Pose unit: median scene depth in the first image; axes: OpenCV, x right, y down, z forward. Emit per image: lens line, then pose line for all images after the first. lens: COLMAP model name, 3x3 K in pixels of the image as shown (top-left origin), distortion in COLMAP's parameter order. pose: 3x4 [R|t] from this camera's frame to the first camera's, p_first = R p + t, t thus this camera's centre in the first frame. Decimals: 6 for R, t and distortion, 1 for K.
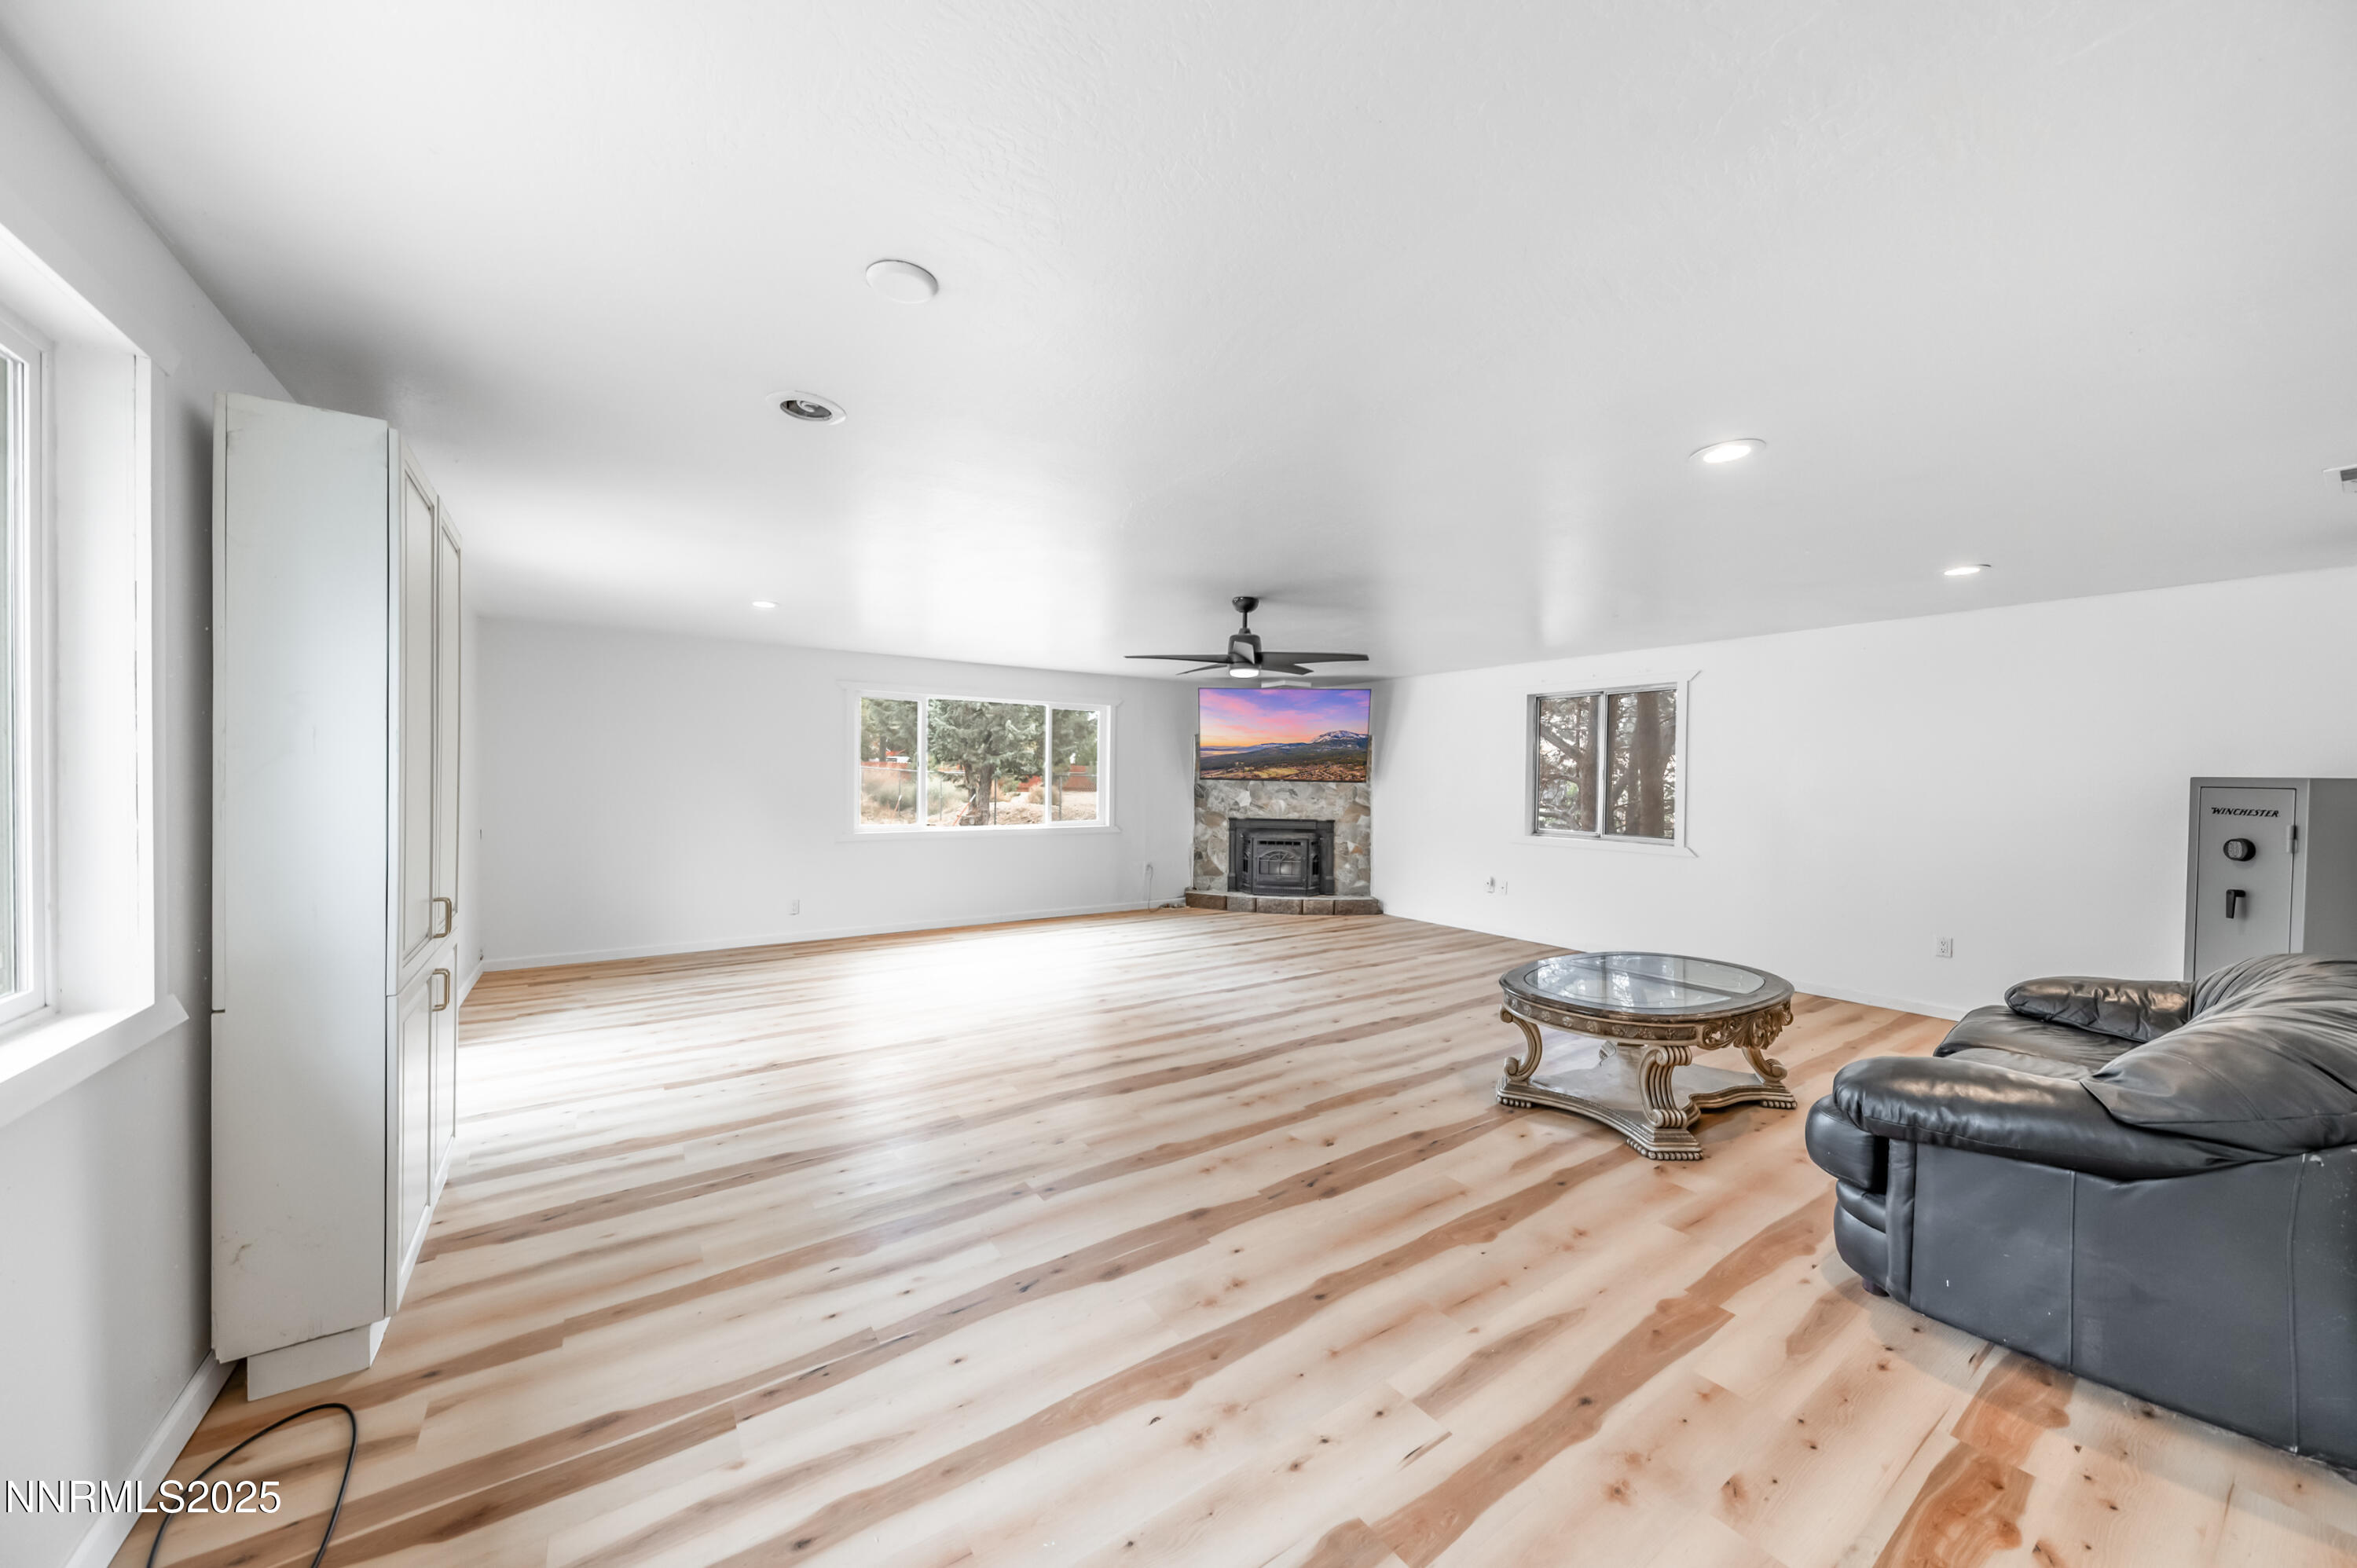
lens RADIAL K [[815.0, 0, 1156.5], [0, 815.0, 783.8], [0, 0, 1]] dist [0.002027, 0.000010]
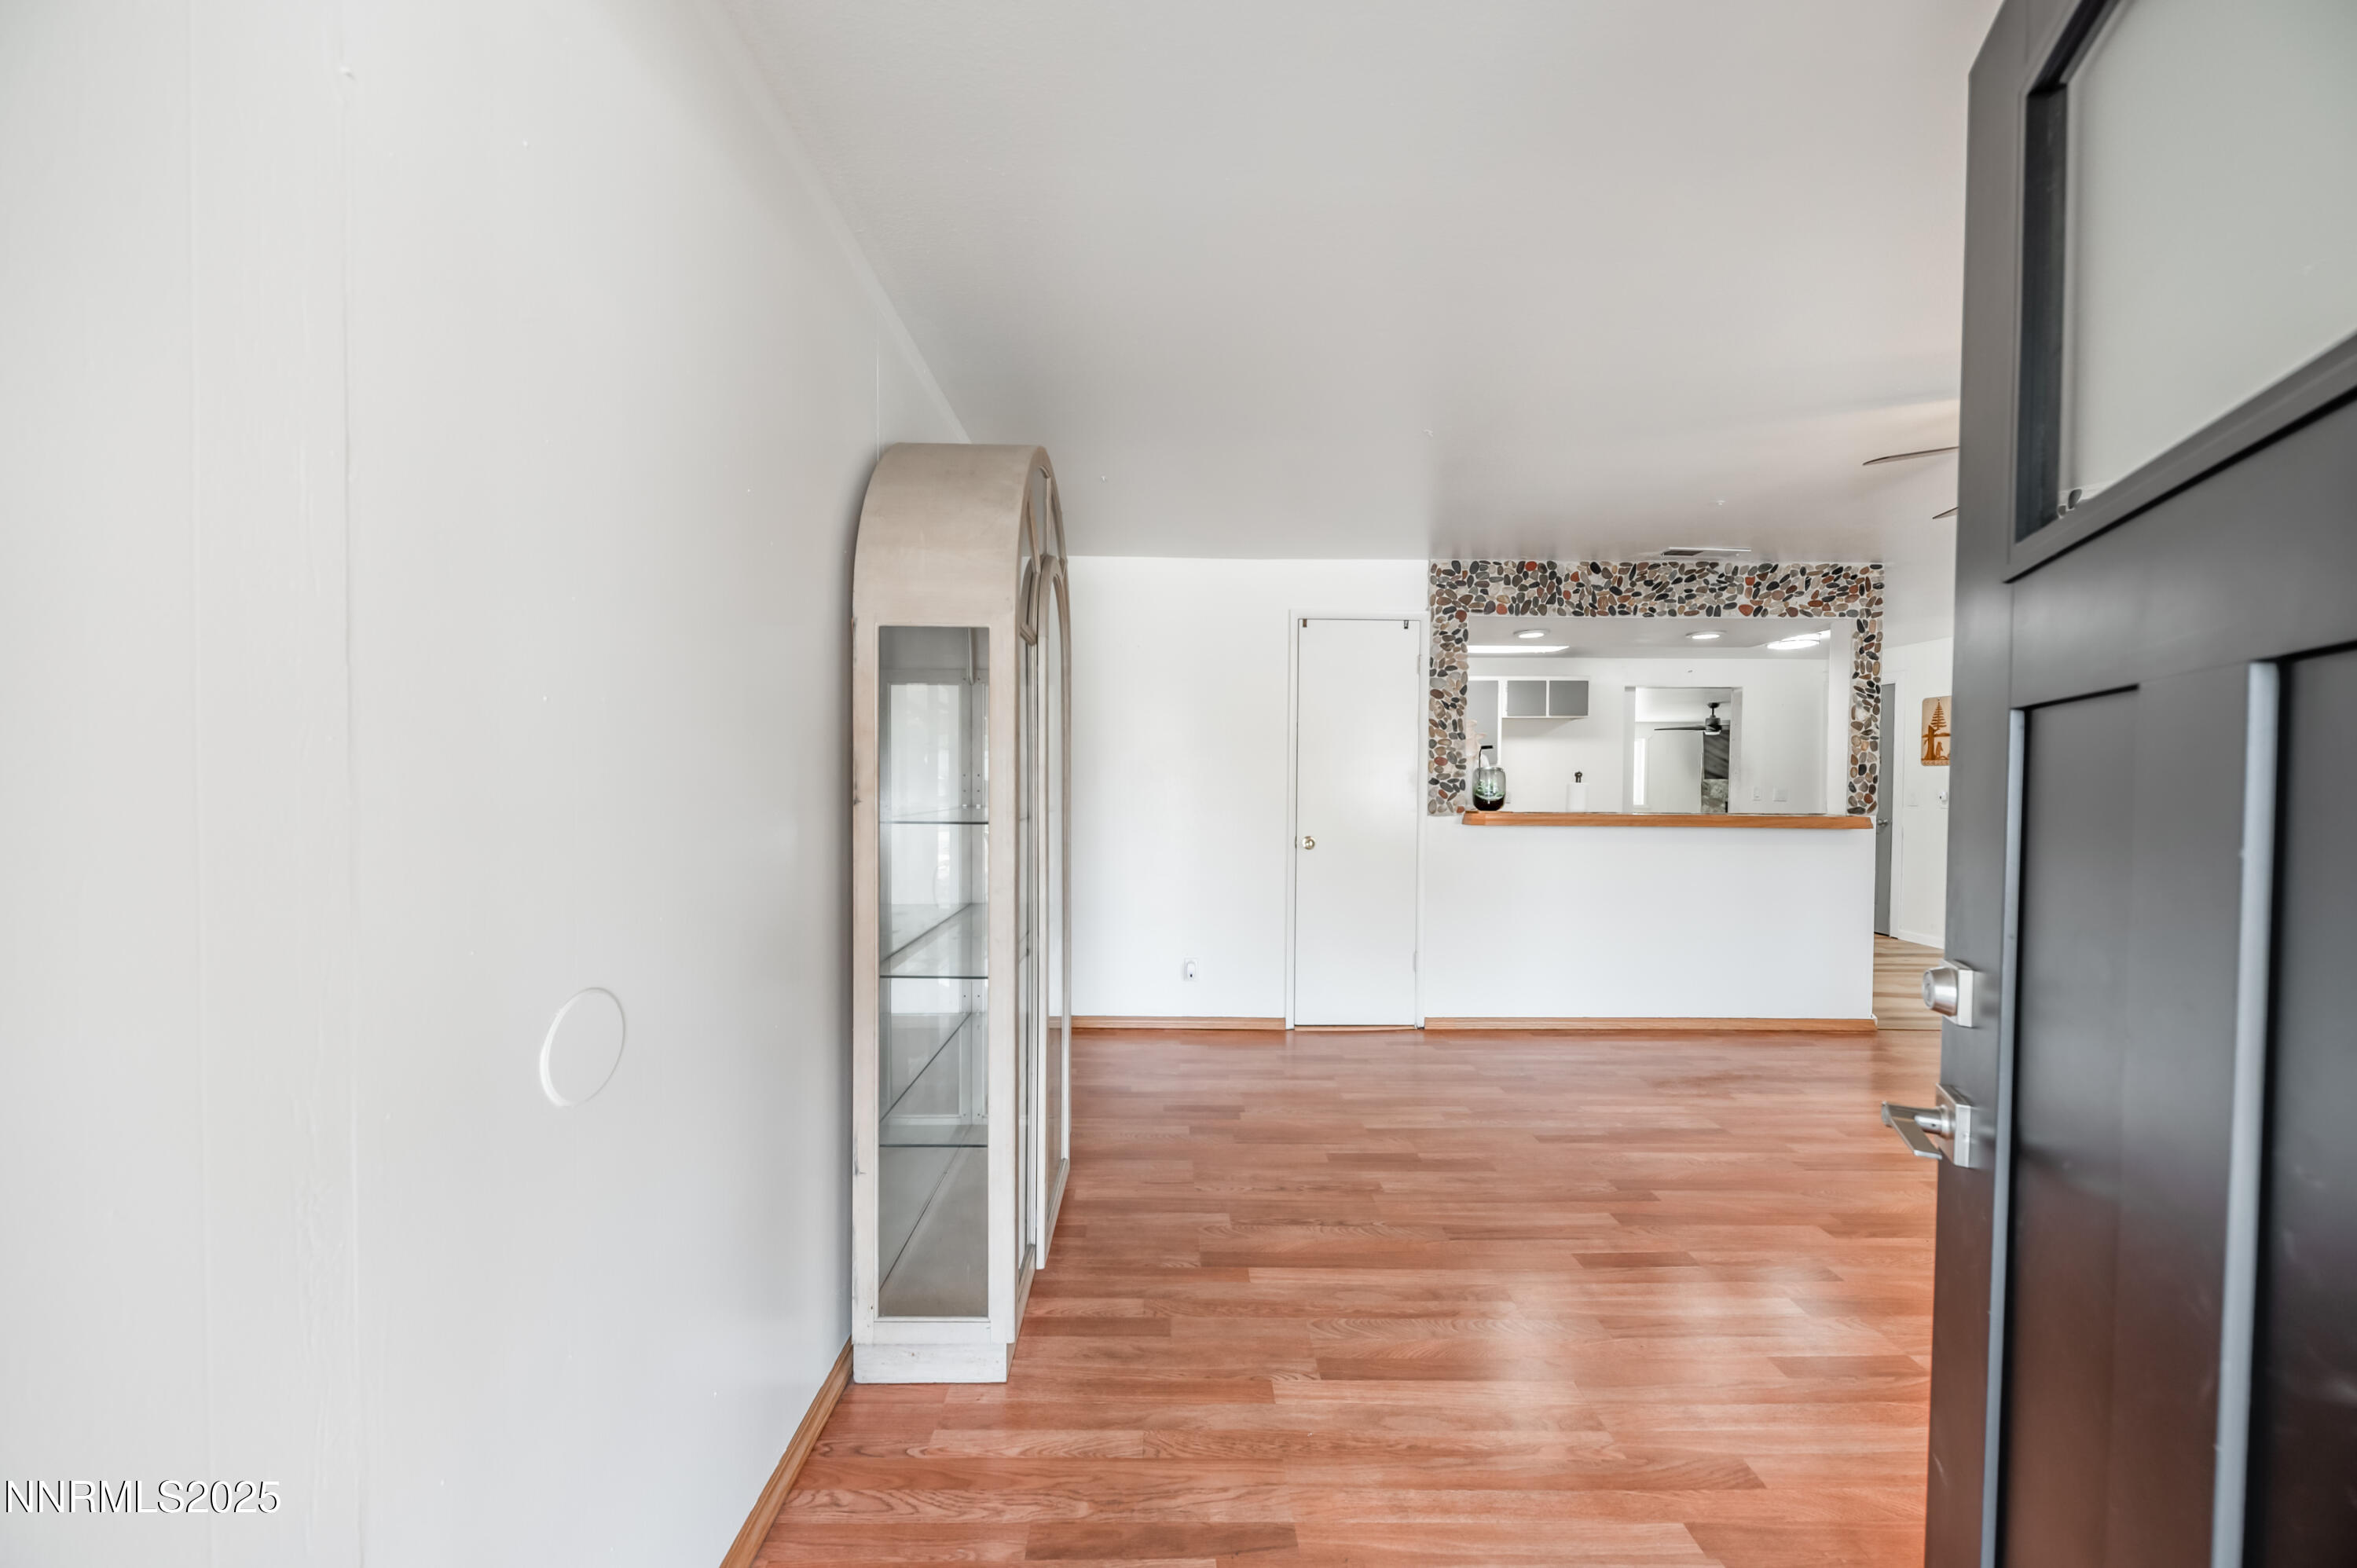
lens RADIAL K [[811.2, 0, 1171.6], [0, 811.2, 790.8], [0, 0, 1]] dist [0.016688, -0.006415]
pose [[0.843039, 0.004558, -0.537833, 0.037582], [-0.004673, 0.999988, 0.001149, 0.026221], [0.537832, 0.001545, 0.843050, -1.255886]]
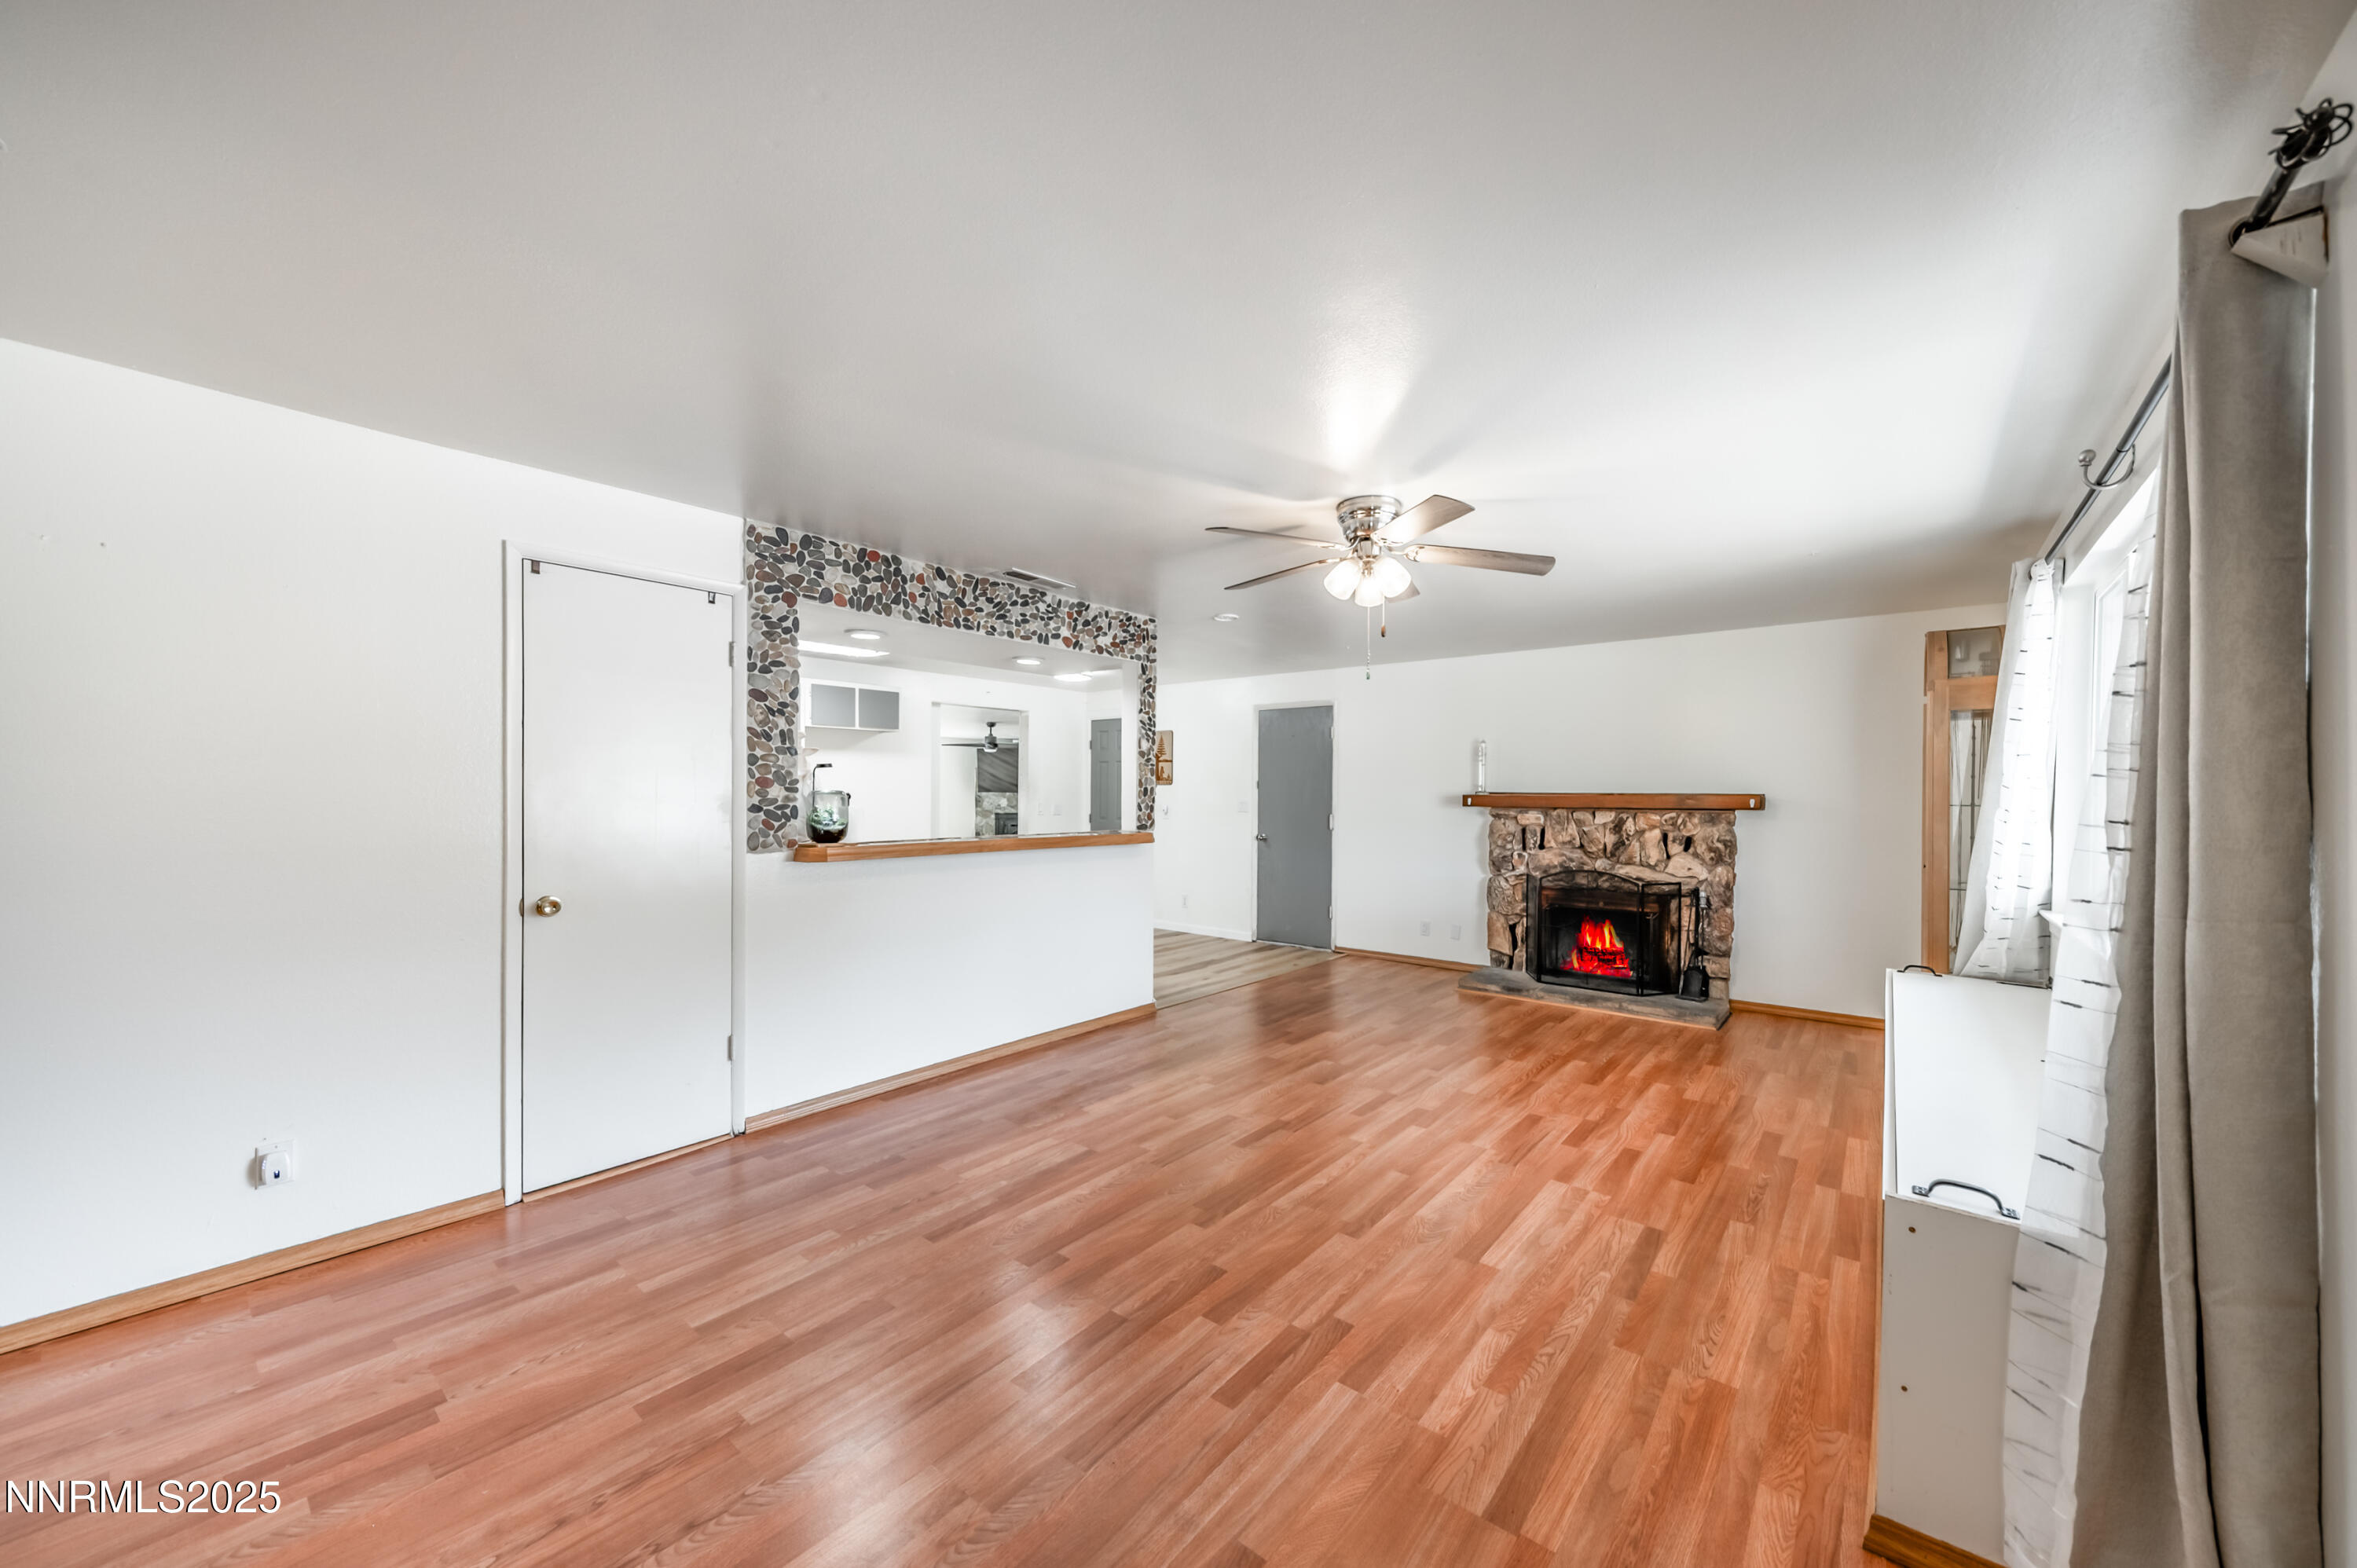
lens RADIAL K [[847.0, 0, 1248.2], [0, 847.0, 798.2], [0, 0, 1]] dist [0.007875, -0.000203]
pose [[0.941891, -0.007372, 0.335838, -0.018641], [0.008039, 0.999968, -0.000595, 0.016000], [-0.335822, 0.003261, 0.941920, -1.195860]]
